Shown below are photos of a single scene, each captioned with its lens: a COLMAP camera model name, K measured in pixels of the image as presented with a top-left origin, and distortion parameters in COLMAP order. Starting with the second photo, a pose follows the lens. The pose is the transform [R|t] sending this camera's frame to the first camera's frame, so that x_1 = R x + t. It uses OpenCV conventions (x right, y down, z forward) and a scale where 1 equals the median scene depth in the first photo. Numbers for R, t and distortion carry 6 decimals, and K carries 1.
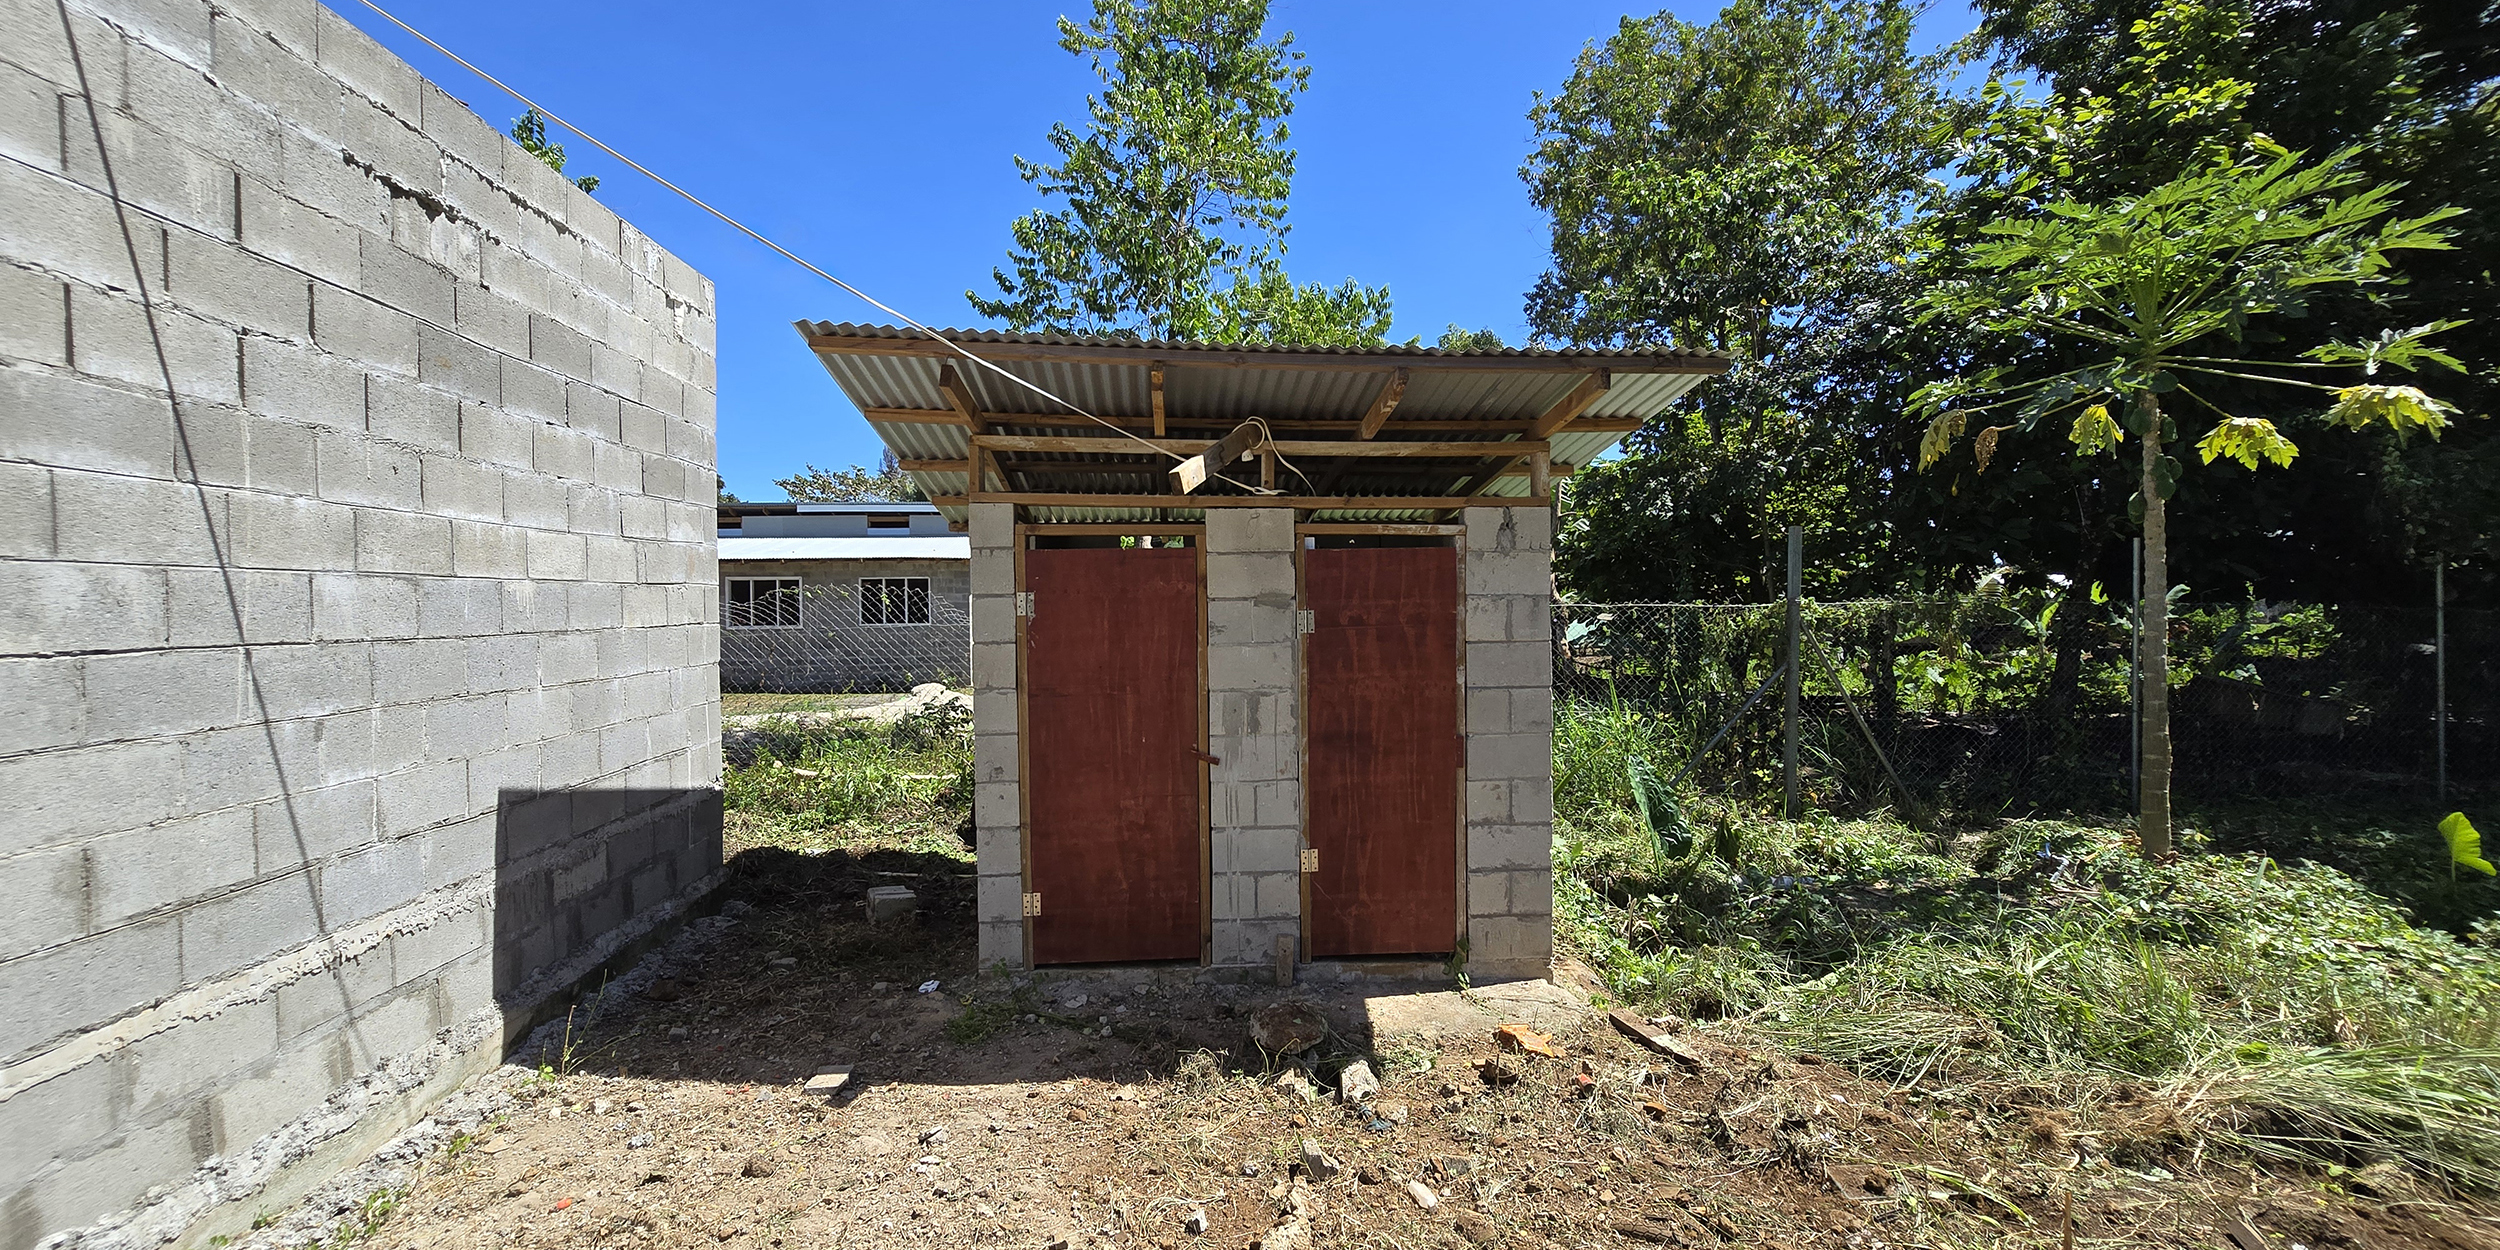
lens RADIAL K [[1024.5, 0, 1232.3], [0, 1024.5, 612.1], [0, 0, 1]] dist [-0.005986, 0.001042]
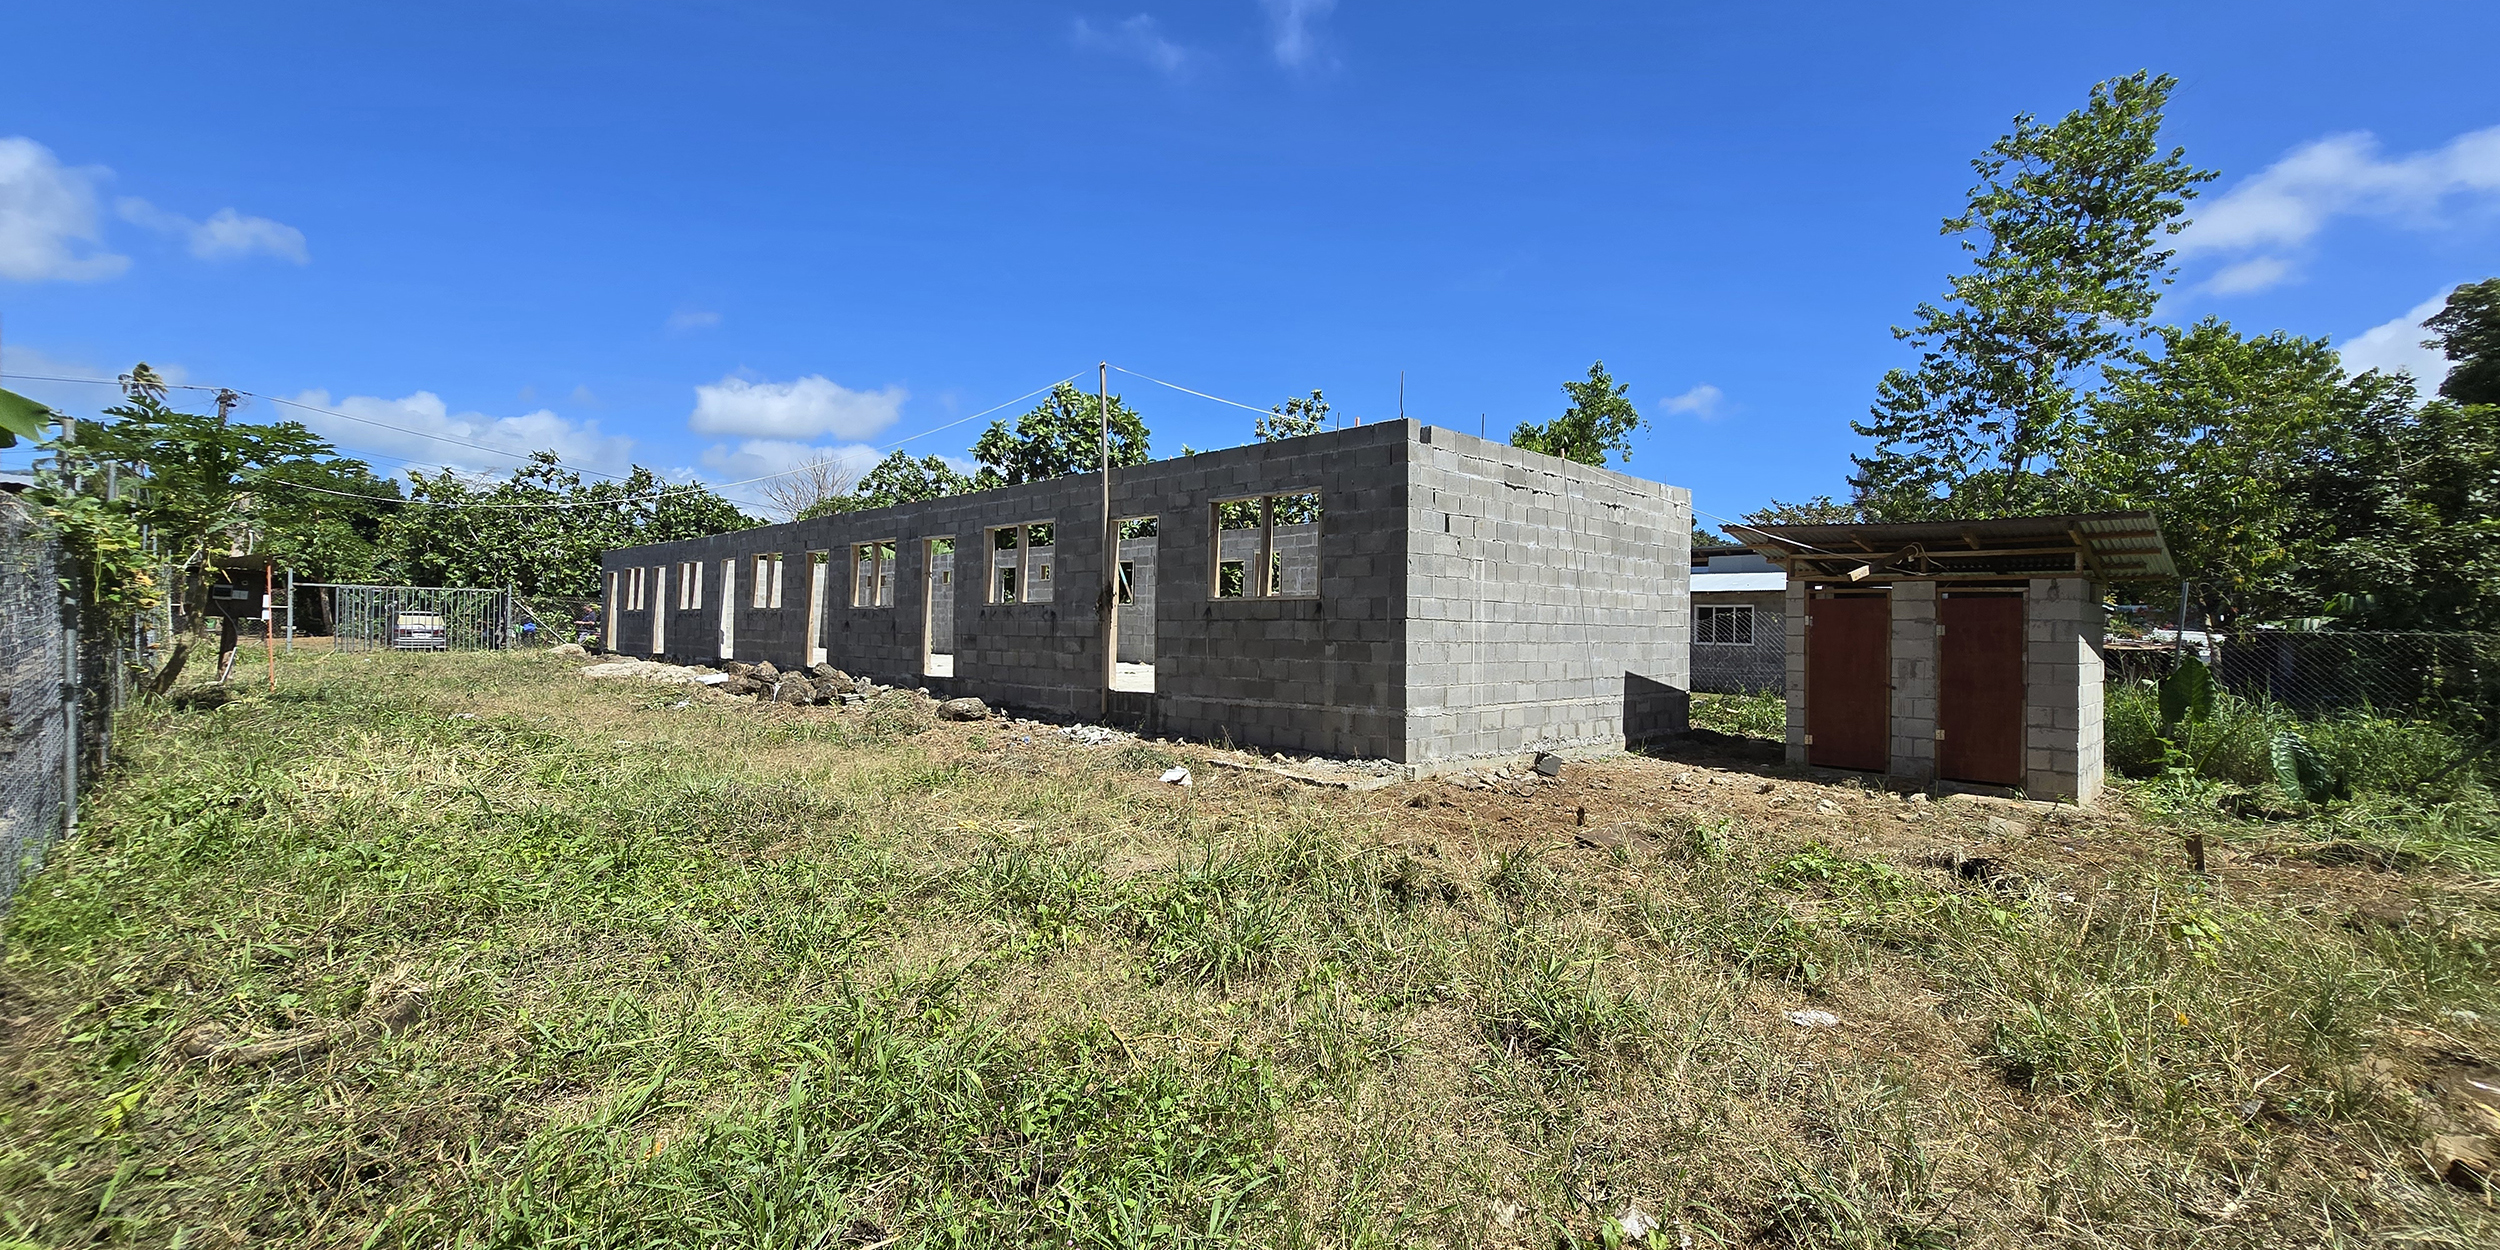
lens RADIAL K [[1024.5, 0, 1224.9], [0, 1024.5, 626.2], [0, 0, 1]] dist [-0.005986, 0.001042]
pose [[0.628159, 0.021141, -0.777798, 0.842181], [-0.028864, 0.999576, 0.003858, 0.037637], [0.777549, 0.020027, 0.628503, -1.682270]]
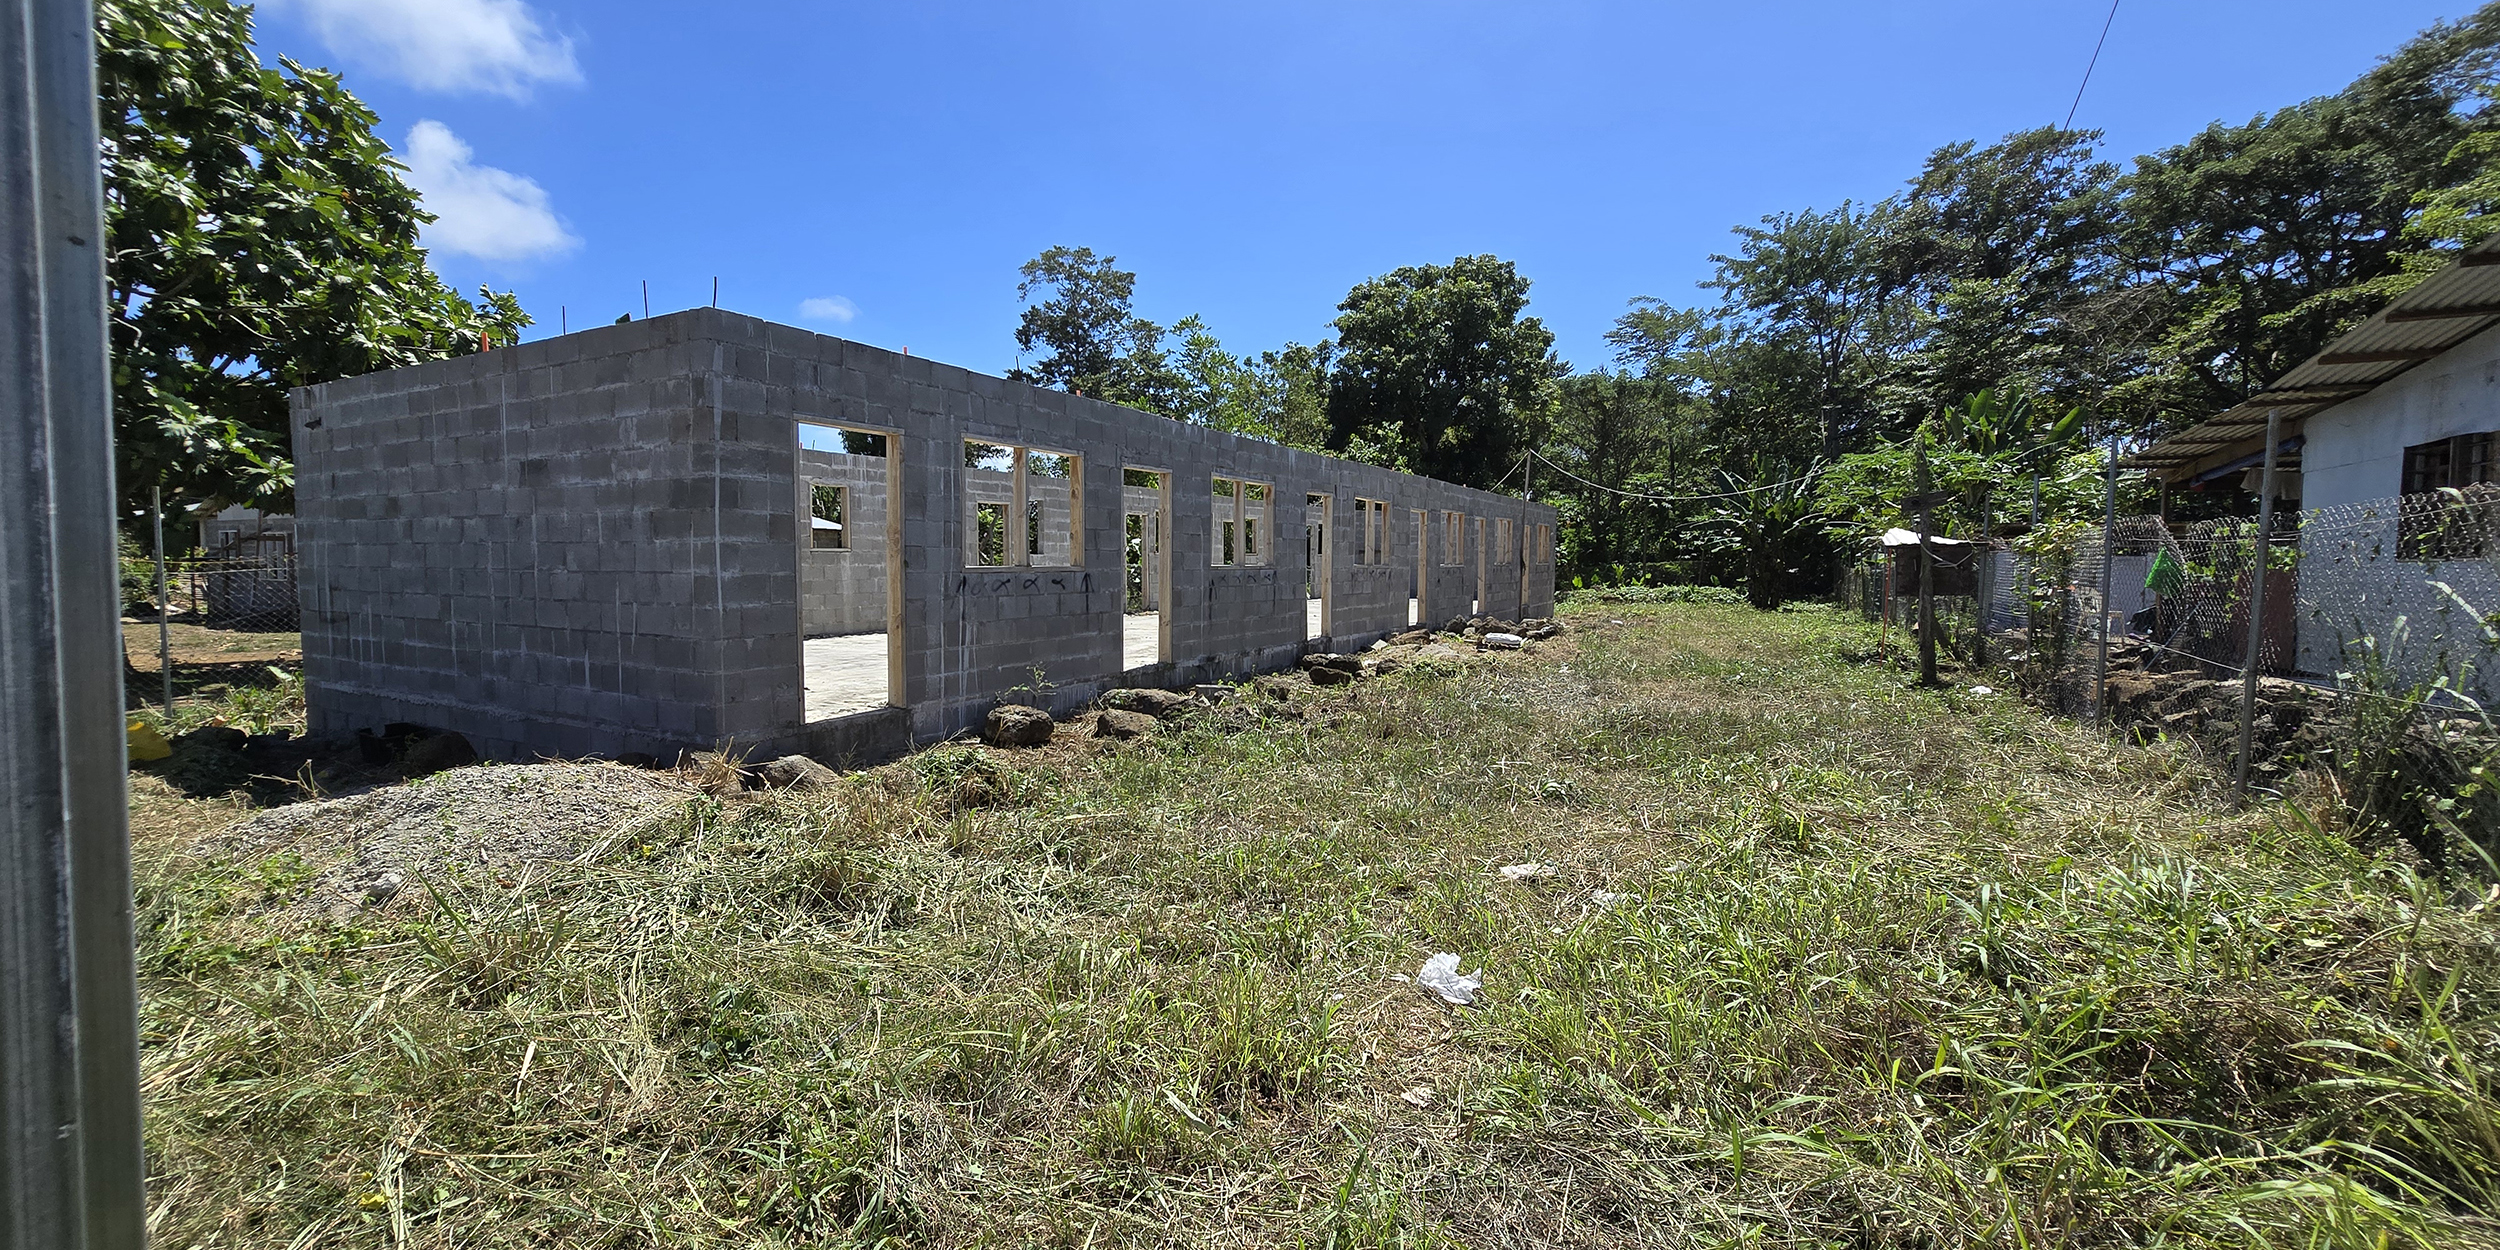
lens RADIAL K [[1024.5, 0, 1240.3], [0, 1024.5, 615.7], [0, 0, 1]] dist [-0.005986, 0.001042]
pose [[0.561078, -0.026636, 0.827334, -6.527408], [-0.010641, 0.999167, 0.039385, 0.056302], [-0.827694, -0.030902, 0.560328, -2.013020]]
